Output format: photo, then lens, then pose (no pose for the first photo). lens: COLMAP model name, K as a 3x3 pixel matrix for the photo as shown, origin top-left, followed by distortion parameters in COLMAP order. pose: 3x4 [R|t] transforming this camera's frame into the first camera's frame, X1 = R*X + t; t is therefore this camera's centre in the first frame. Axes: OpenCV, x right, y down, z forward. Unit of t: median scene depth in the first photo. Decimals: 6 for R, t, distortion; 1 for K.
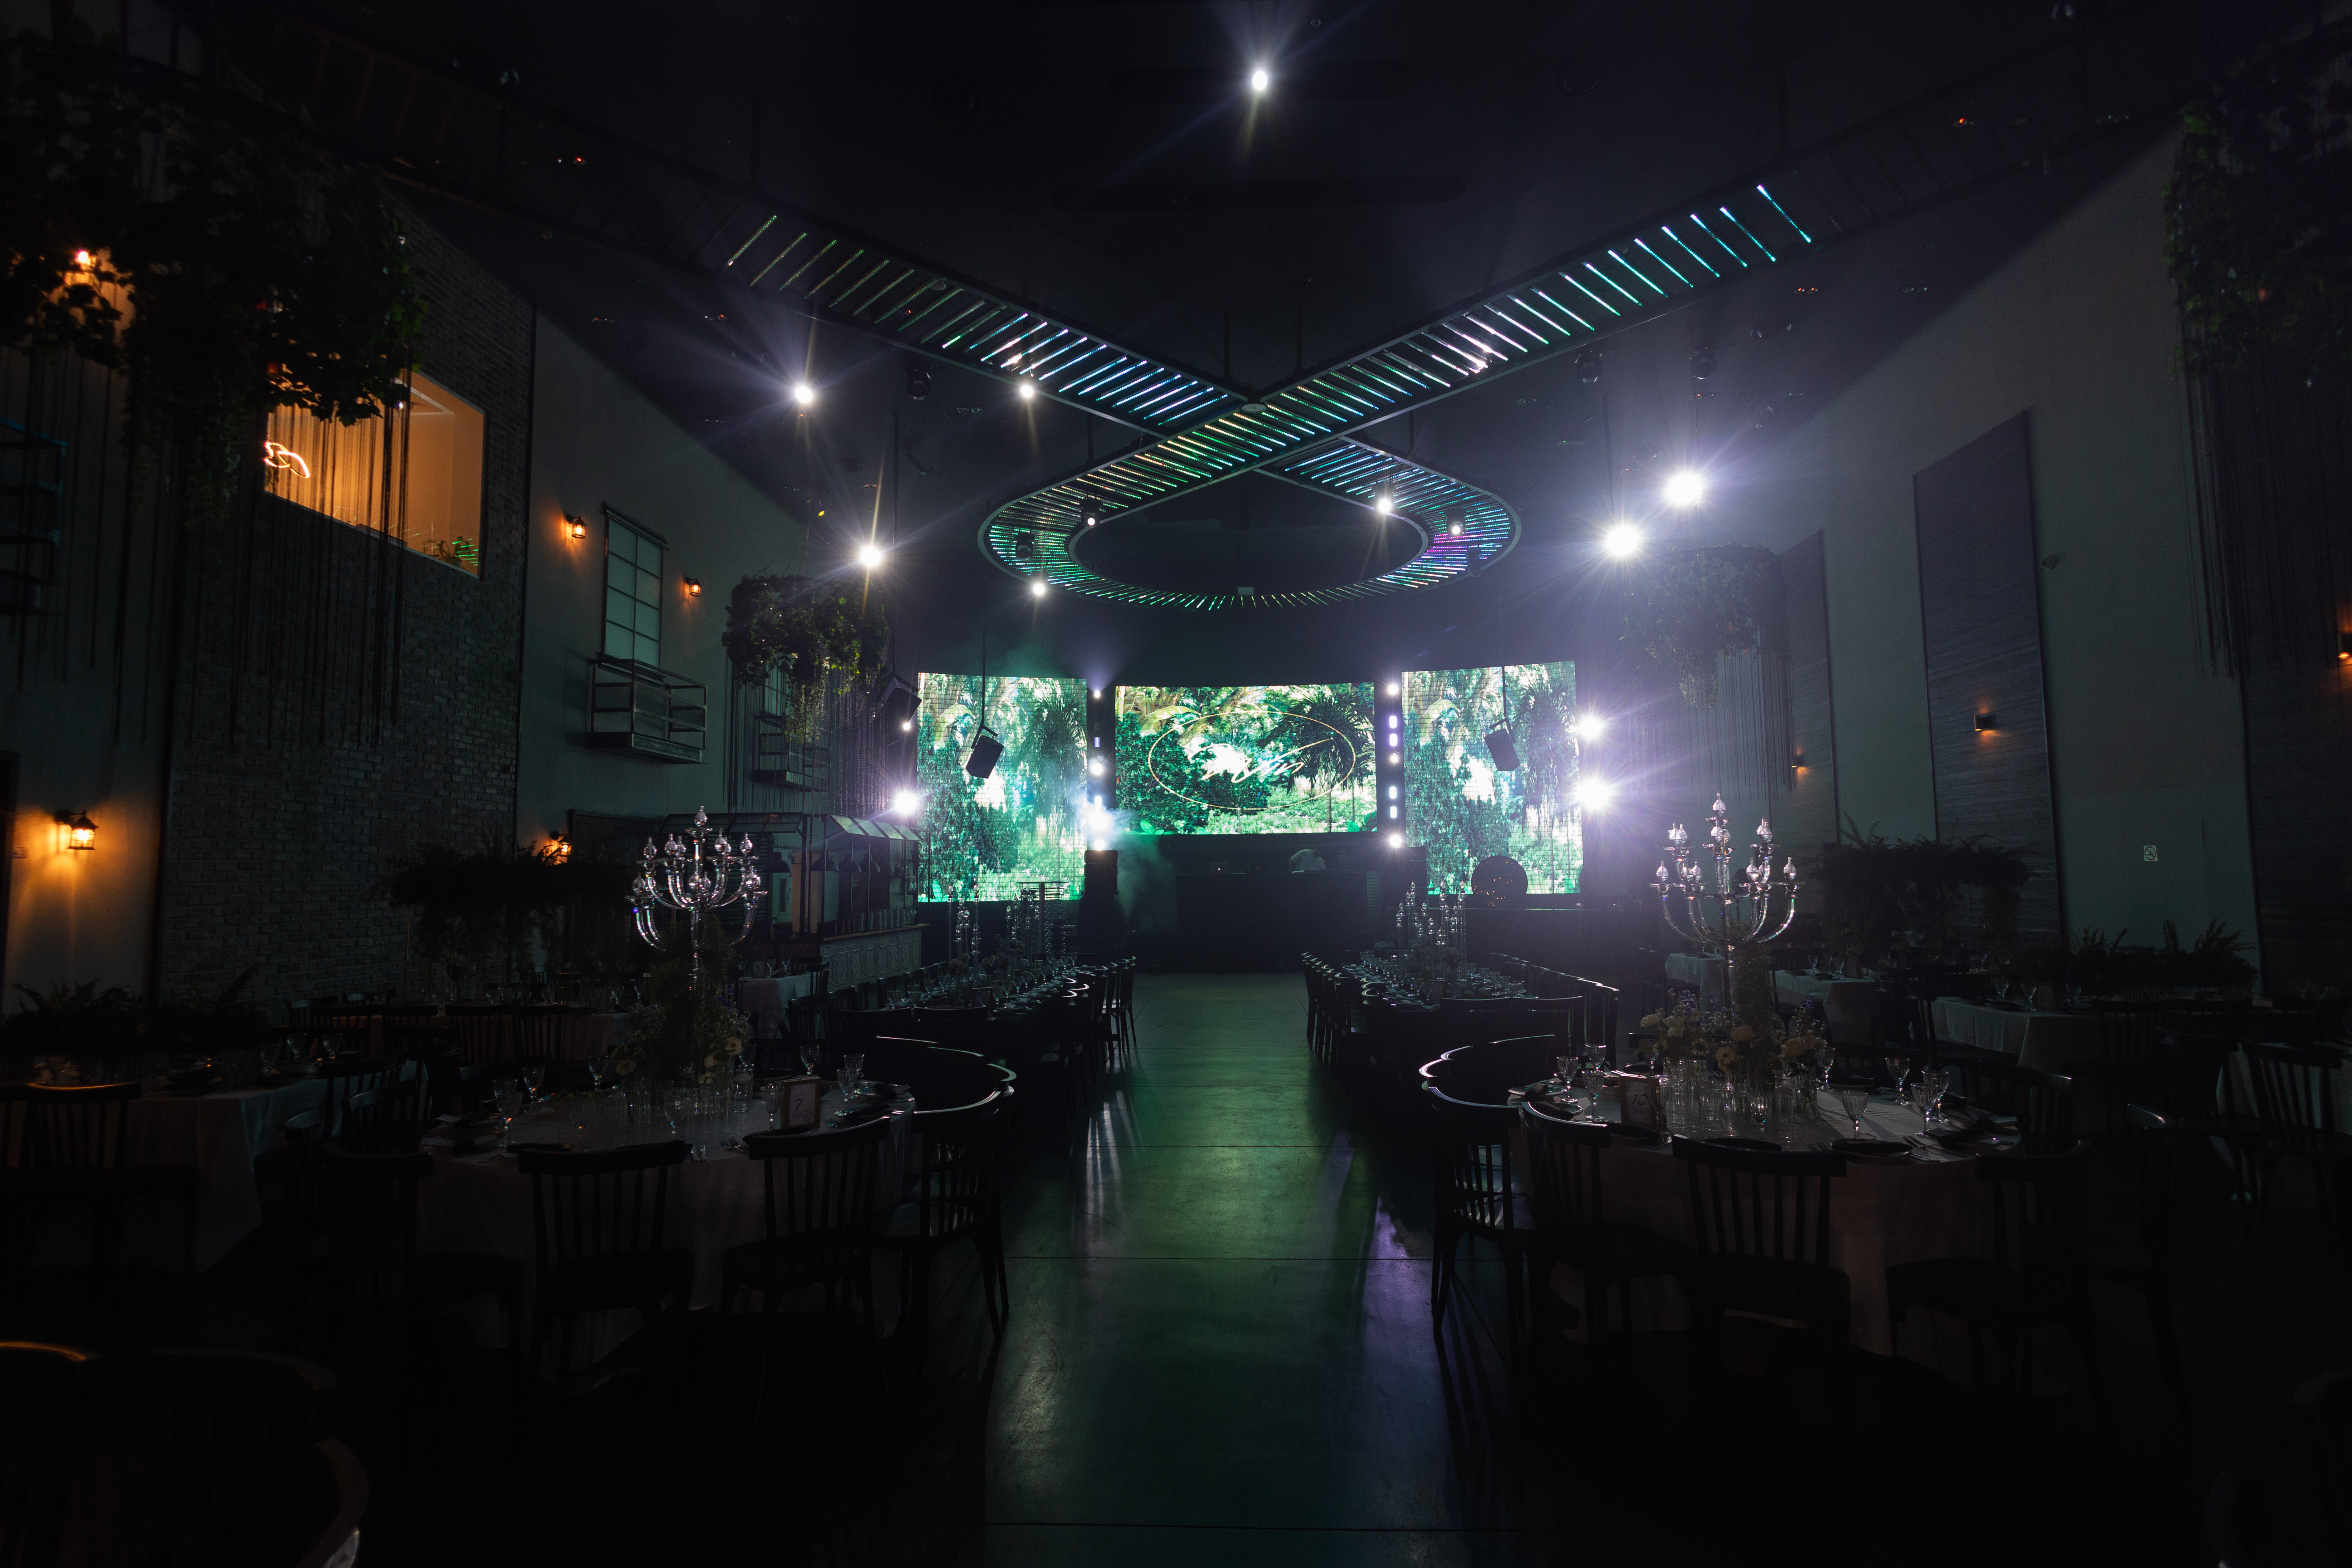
lens RADIAL K [[1146.6, 0, 1184.5], [0, 1146.6, 777.8], [0, 0, 1]] dist [0.003188, 0.001686]
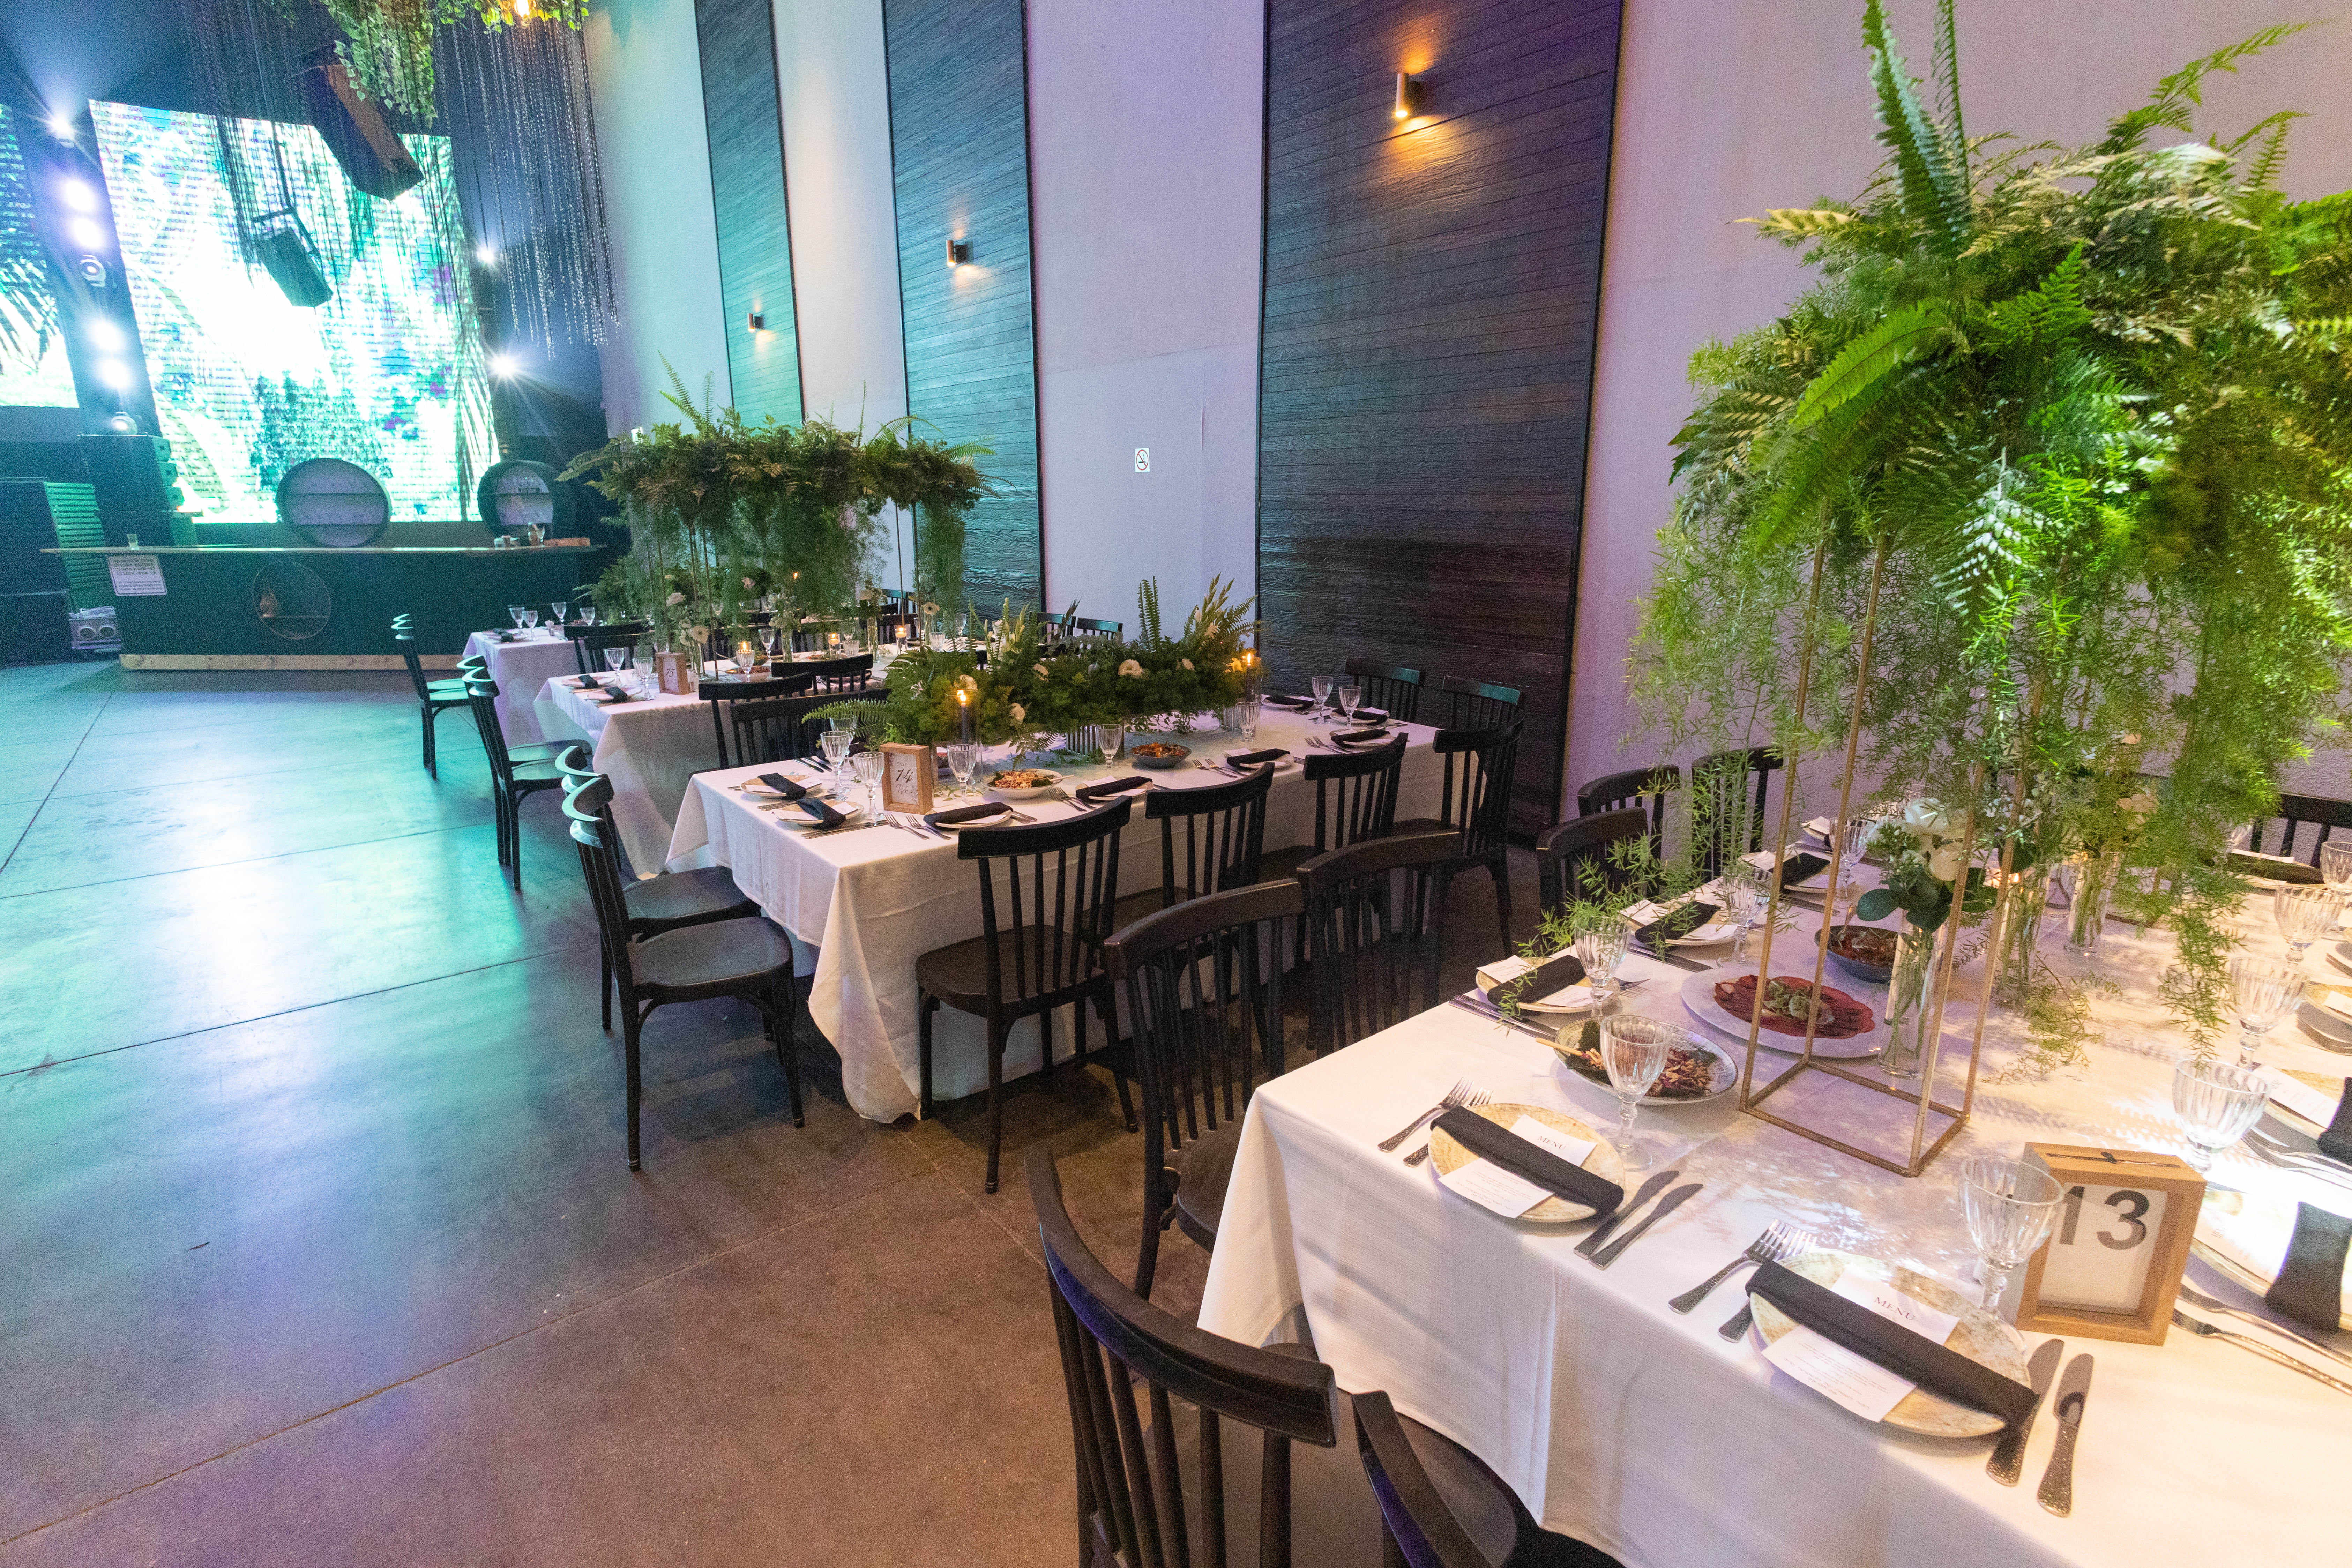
lens RADIAL K [[1146.5, 0, 1184.5], [0, 1146.5, 777.8], [0, 0, 1]] dist [0.003188, 0.001686]
pose [[0.751500, -0.154048, 0.641496, 0.404621], [-0.060052, 0.952348, 0.299045, 0.041553], [-0.656995, -0.263256, 0.706438, 0.465651]]
